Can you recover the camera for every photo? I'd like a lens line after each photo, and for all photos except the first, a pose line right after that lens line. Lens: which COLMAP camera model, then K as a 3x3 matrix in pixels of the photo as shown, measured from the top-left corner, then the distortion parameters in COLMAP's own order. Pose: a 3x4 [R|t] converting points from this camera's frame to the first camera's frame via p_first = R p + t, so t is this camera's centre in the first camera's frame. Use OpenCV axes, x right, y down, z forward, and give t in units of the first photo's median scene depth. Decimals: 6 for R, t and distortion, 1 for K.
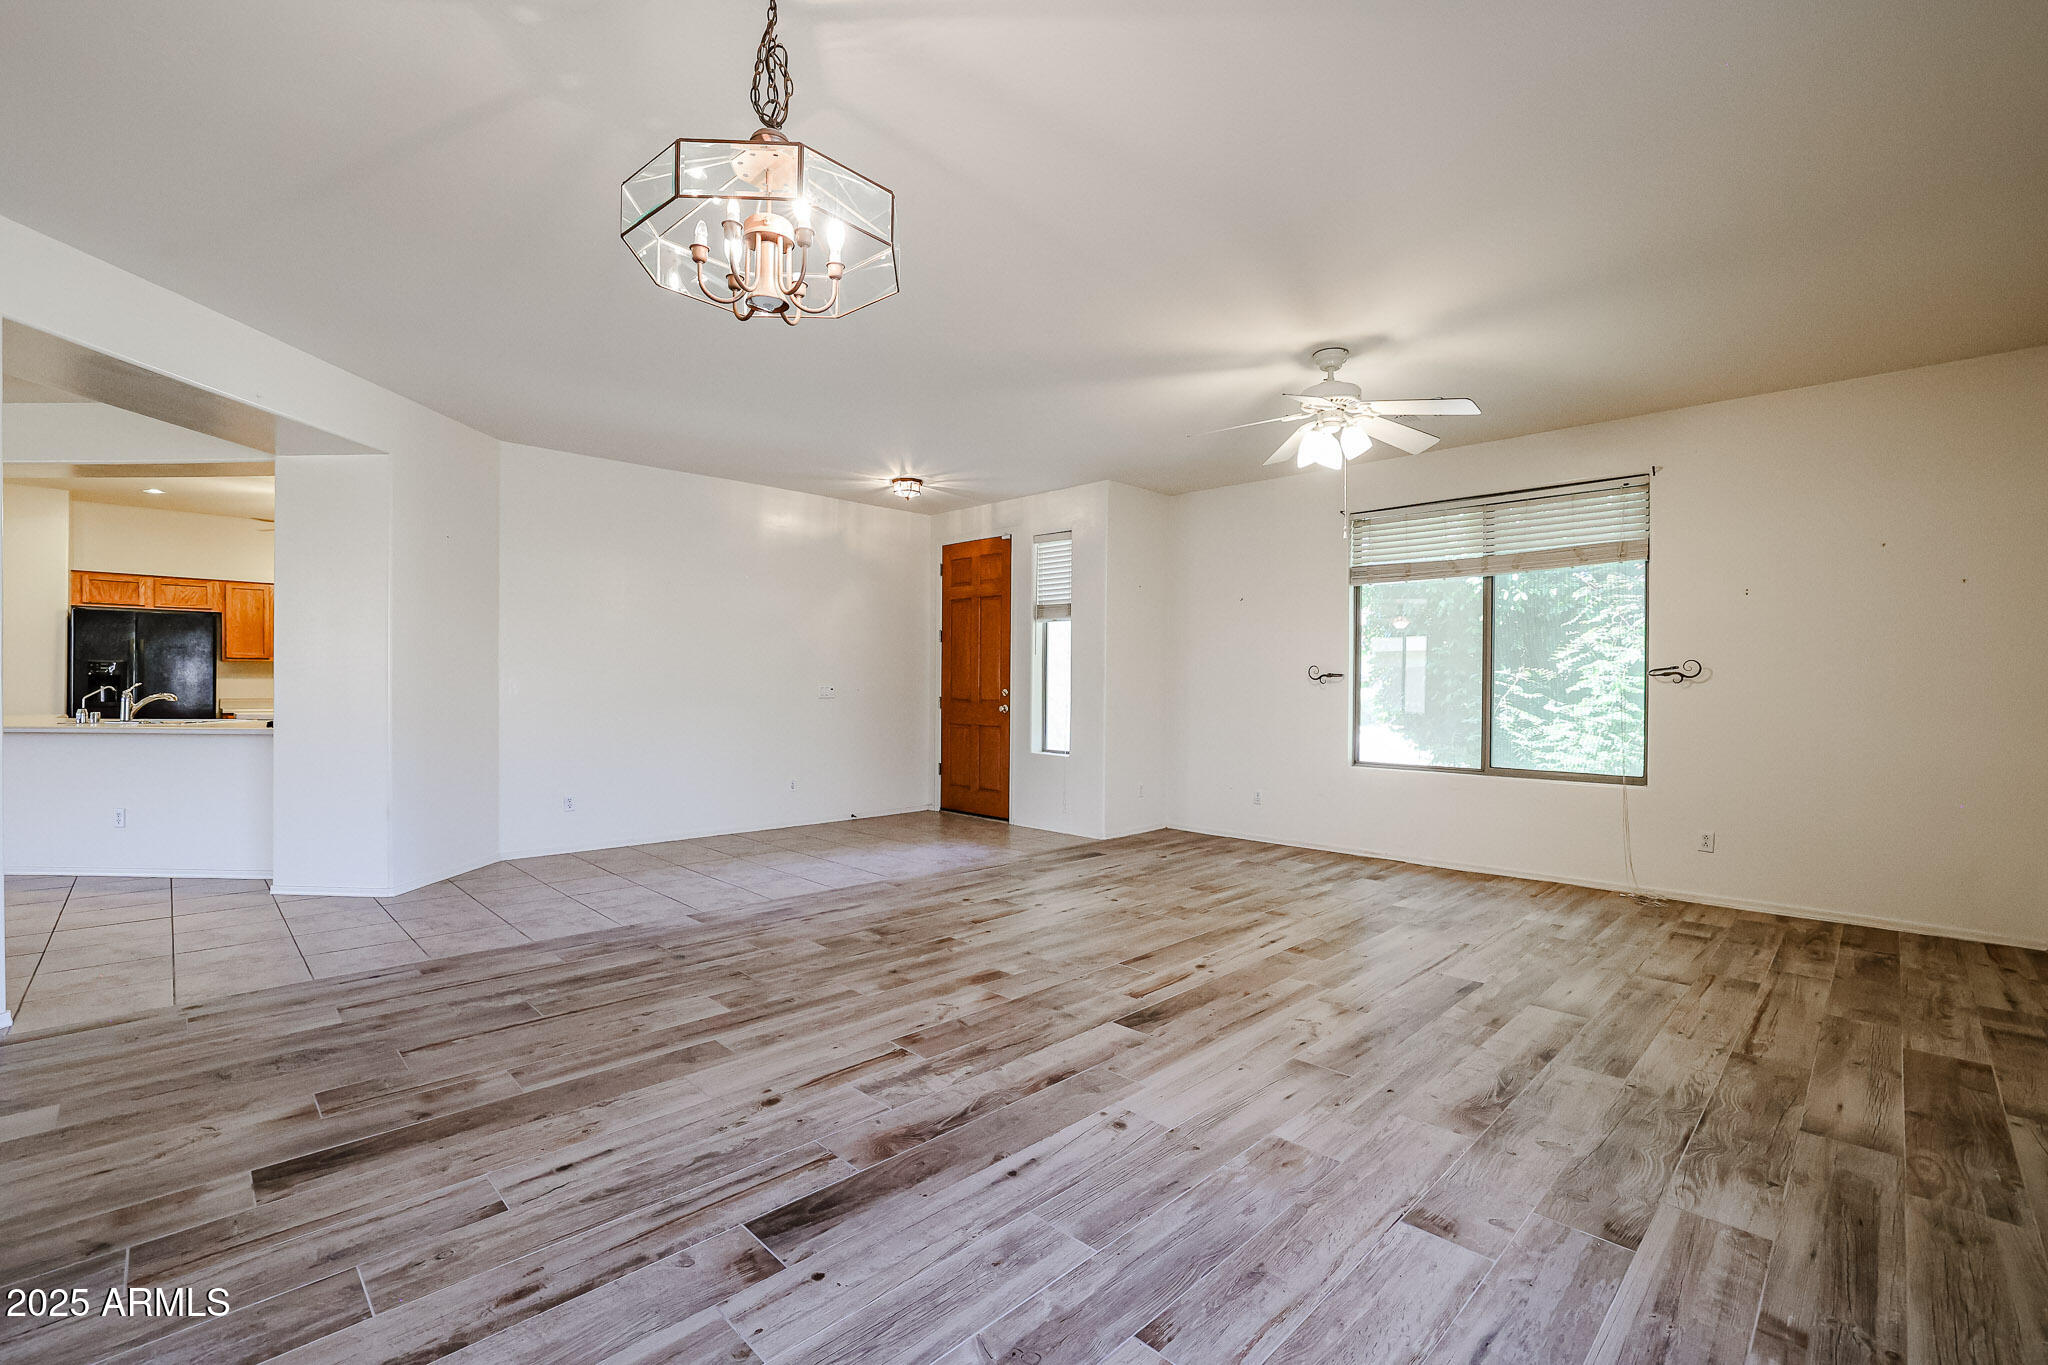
lens RADIAL K [[908.6, 0, 1011.2], [0, 908.6, 691.4], [0, 0, 1]] dist [-0.013860, 0.004517]
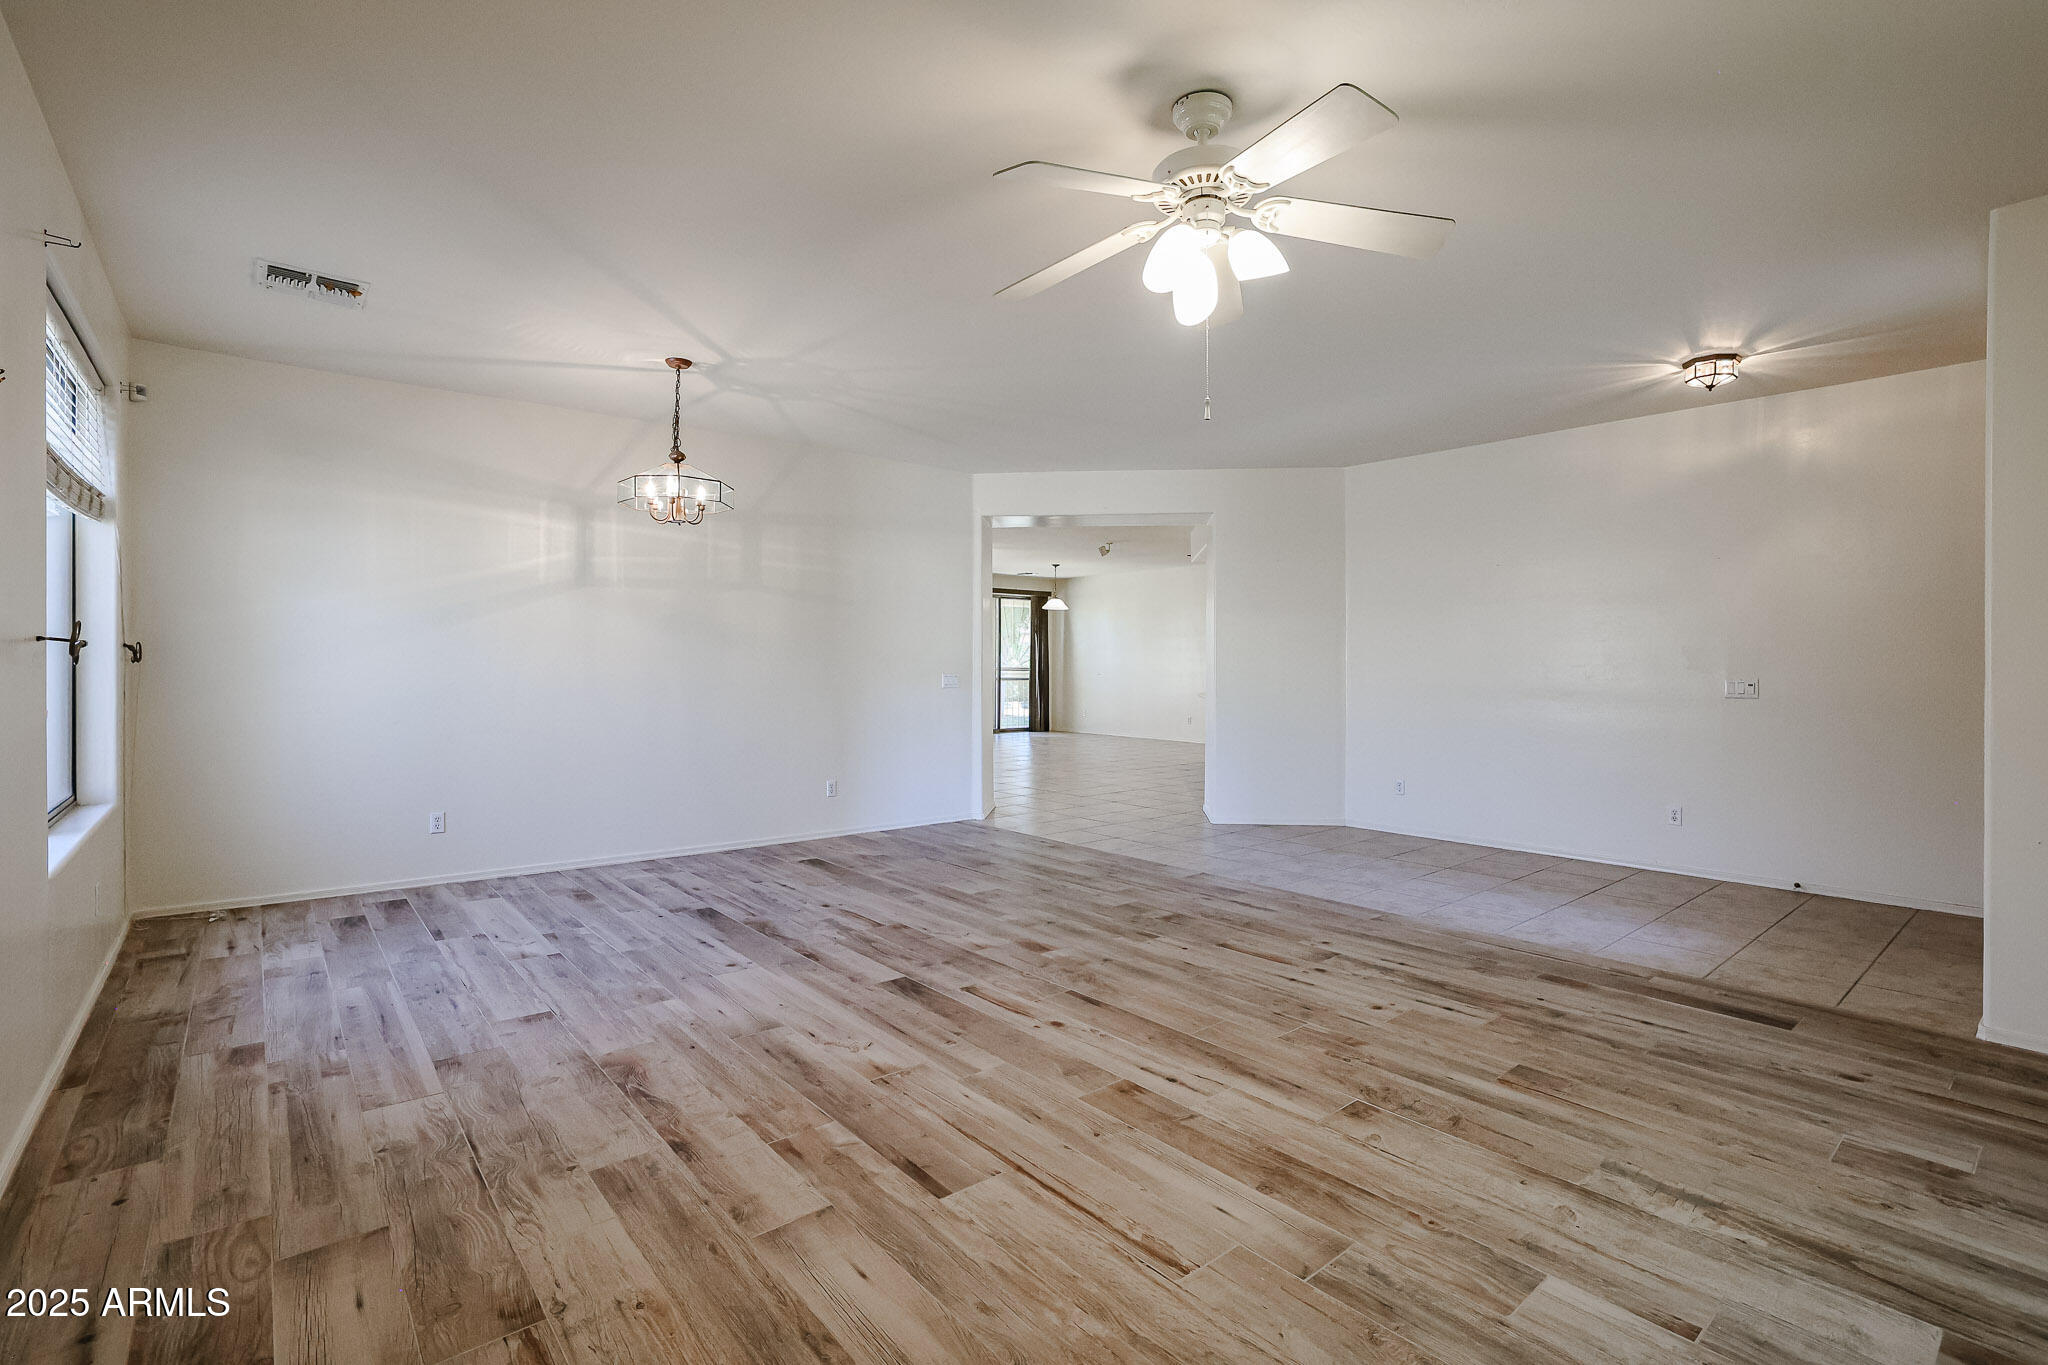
lens RADIAL K [[908.6, 0, 1004.5], [0, 908.6, 672.6], [0, 0, 1]] dist [-0.013860, 0.004517]
pose [[-0.100920, -0.002826, -0.994891, 1.229447], [-0.004570, 0.999987, -0.002377, -0.016422], [0.994884, 0.004307, -0.100931, 1.230082]]
